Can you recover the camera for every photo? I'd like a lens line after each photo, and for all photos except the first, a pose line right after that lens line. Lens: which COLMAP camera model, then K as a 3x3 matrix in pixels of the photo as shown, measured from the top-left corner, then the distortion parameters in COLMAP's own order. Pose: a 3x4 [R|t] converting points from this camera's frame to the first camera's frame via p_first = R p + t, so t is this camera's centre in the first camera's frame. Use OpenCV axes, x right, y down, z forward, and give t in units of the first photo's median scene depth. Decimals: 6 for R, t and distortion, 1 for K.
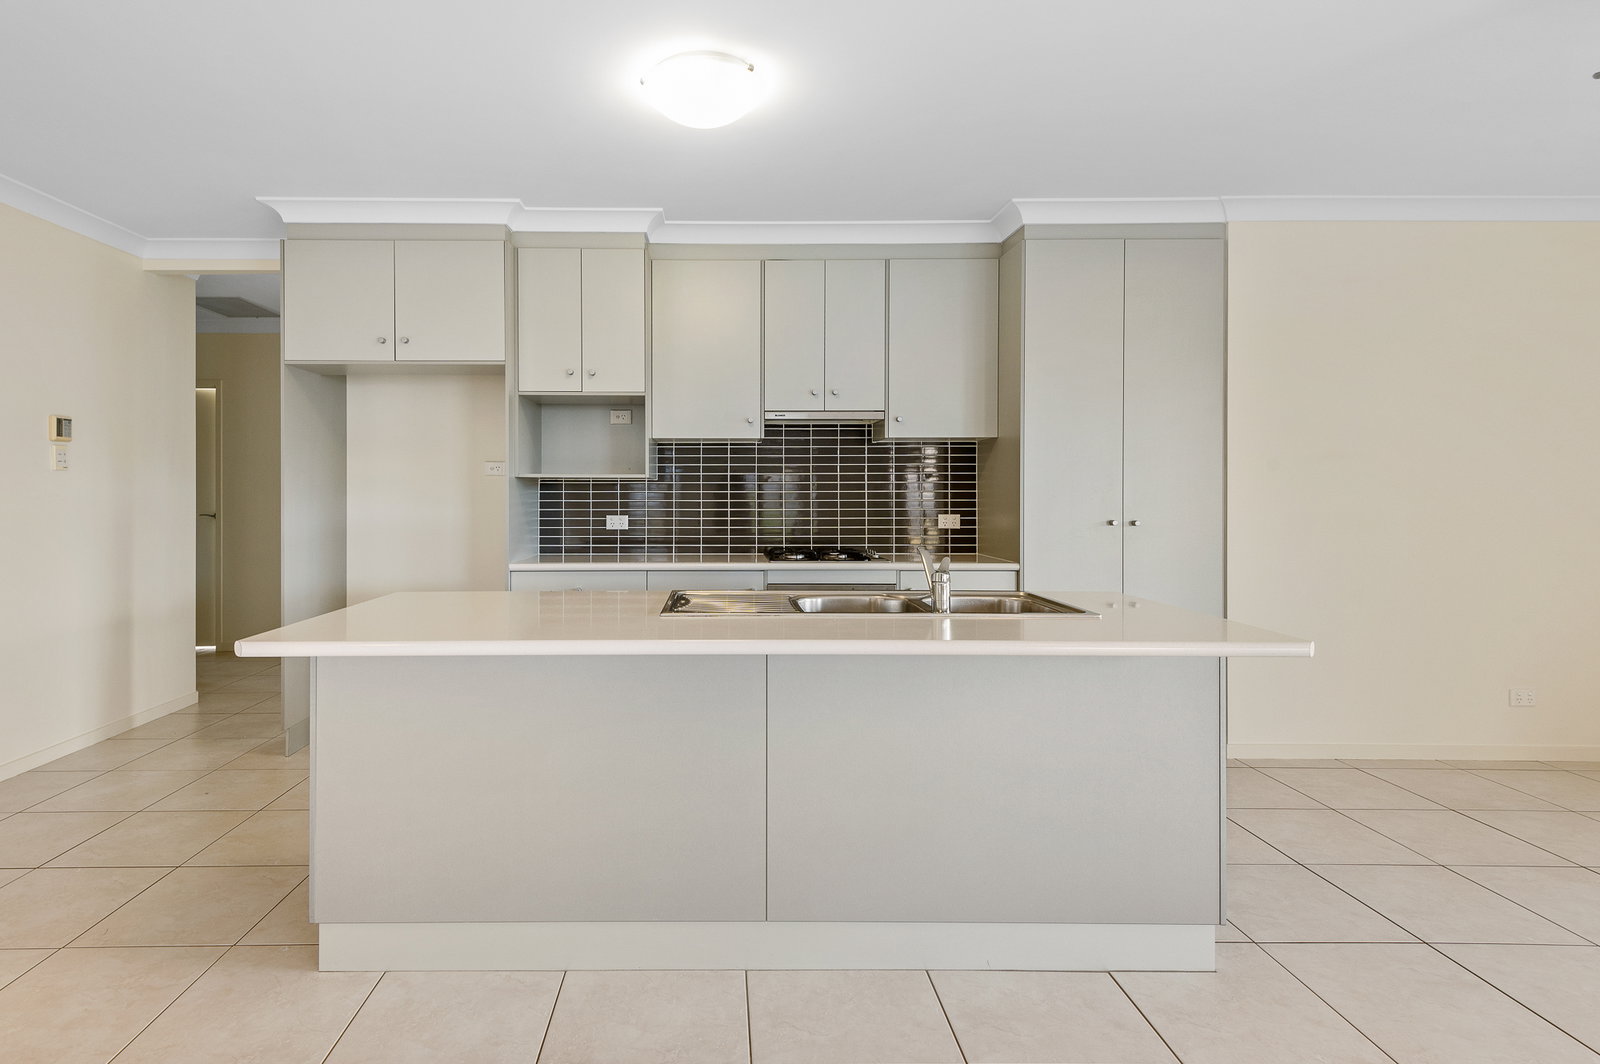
lens RADIAL K [[714.6, 0, 797.4], [0, 714.6, 523.5], [0, 0, 1]] dist [0.034072, -0.013296]
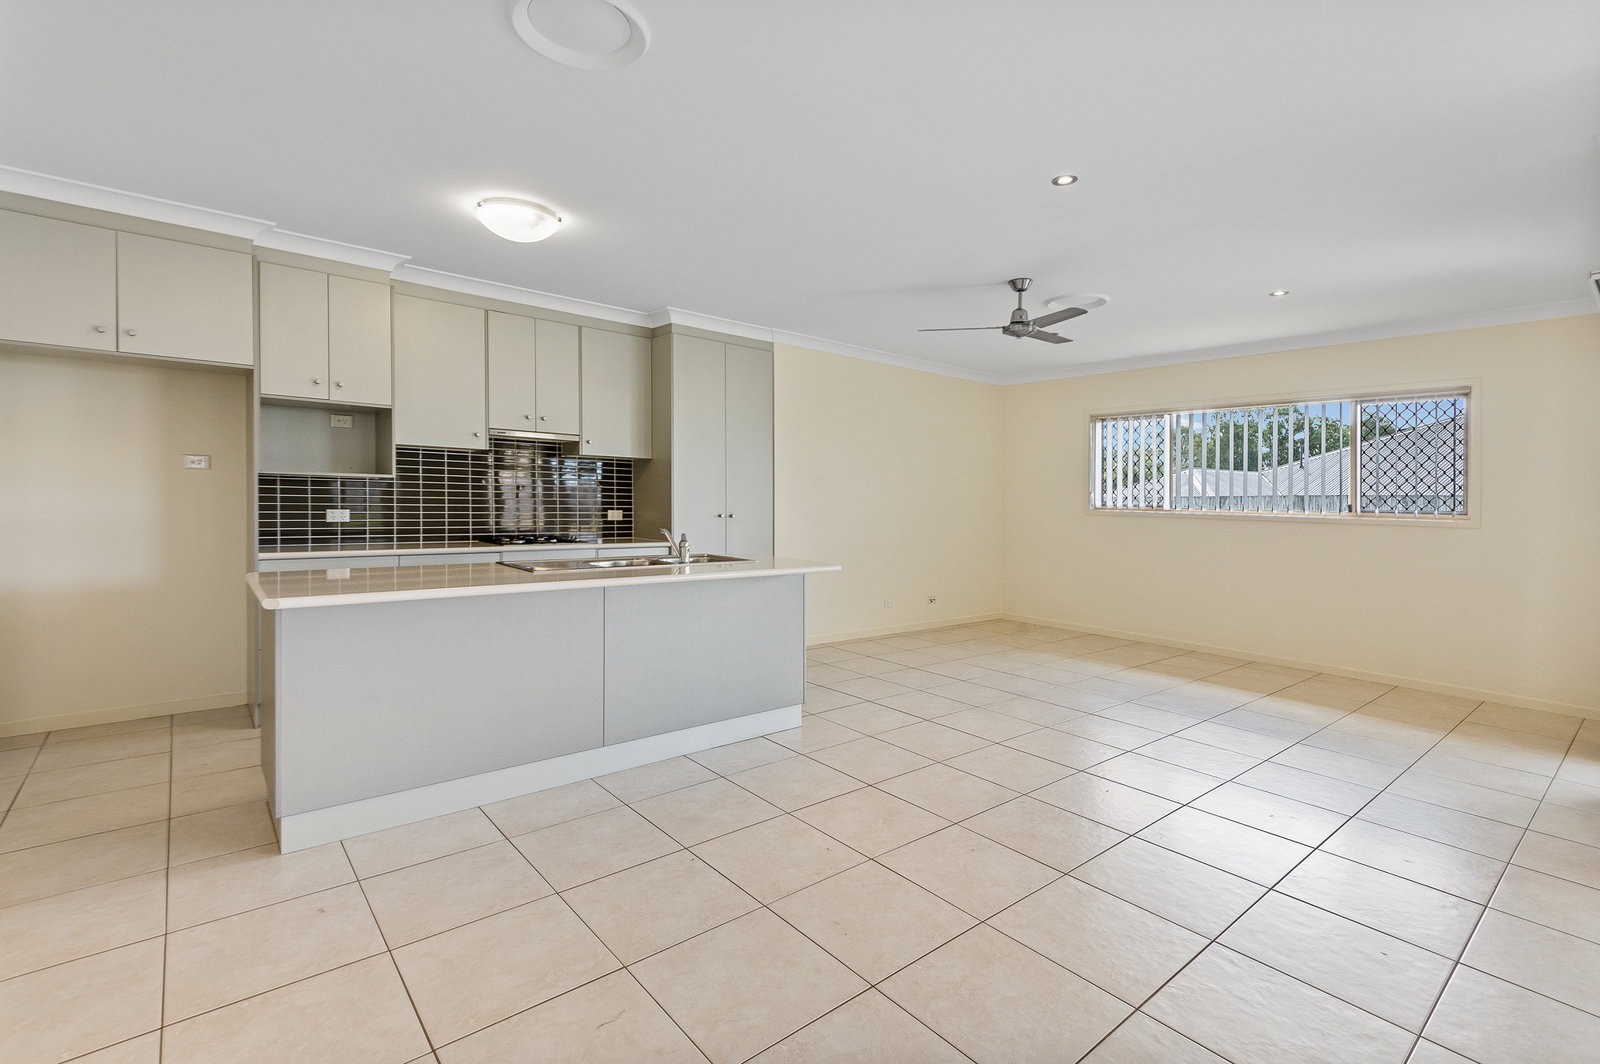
lens RADIAL K [[742.7, 0, 796.7], [0, 742.7, 509.4], [0, 0, 1]] dist [0.037873, 0.000014]
pose [[0.762352, 0.006564, 0.647129, -0.484658], [-0.002245, 0.999969, -0.007499, -0.004180], [-0.647159, 0.004264, 0.762343, -0.367021]]
